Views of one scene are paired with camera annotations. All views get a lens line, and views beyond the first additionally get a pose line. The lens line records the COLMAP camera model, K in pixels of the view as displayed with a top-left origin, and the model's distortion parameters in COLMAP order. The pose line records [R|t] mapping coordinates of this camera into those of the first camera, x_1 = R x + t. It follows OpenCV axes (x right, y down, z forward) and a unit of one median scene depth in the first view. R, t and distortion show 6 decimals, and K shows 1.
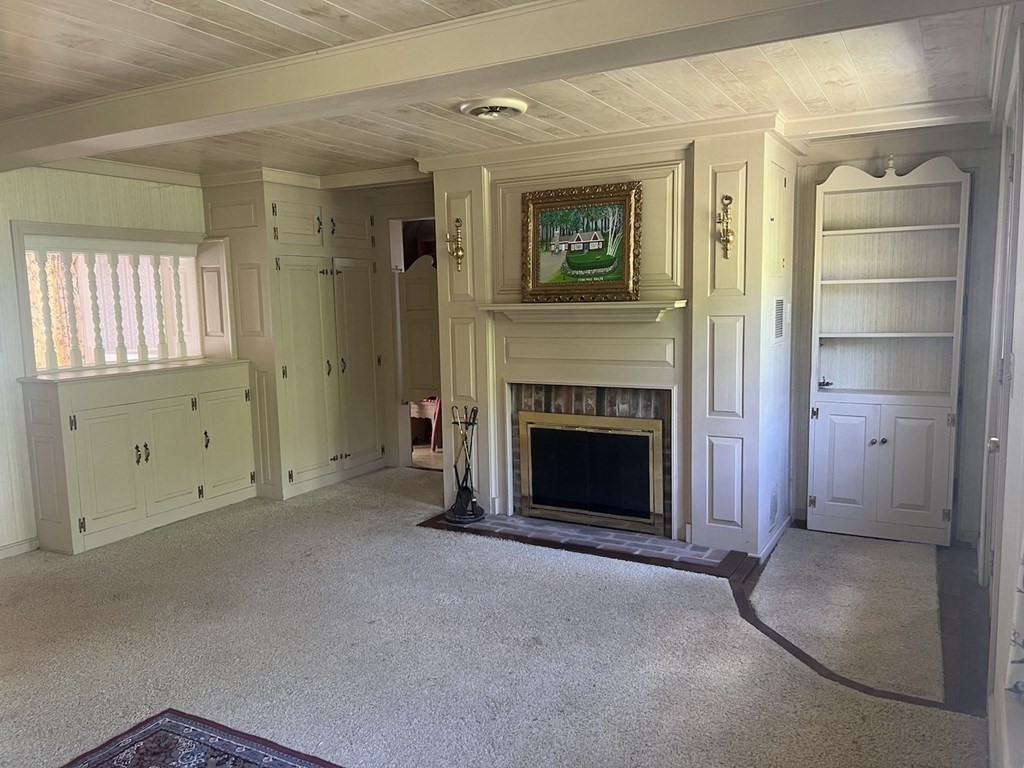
lens RADIAL K [[770.0, 0, 517.1], [0, 770.0, 389.1], [0, 0, 1]] dist [0.061797, -0.074509]
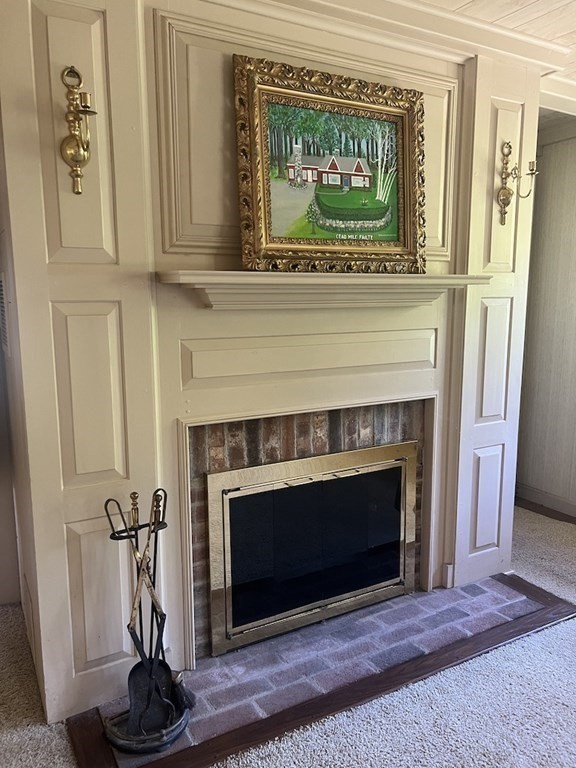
lens RADIAL K [[580.1, 0, 279.1], [0, 580.1, 386.9], [0, 0, 1]] dist [0.040870, -0.050930]
pose [[0.519241, -0.114385, 0.846939, -0.331290], [0.097068, 0.992483, 0.074531, -0.062171], [-0.849098, 0.043512, 0.526441, 0.787884]]
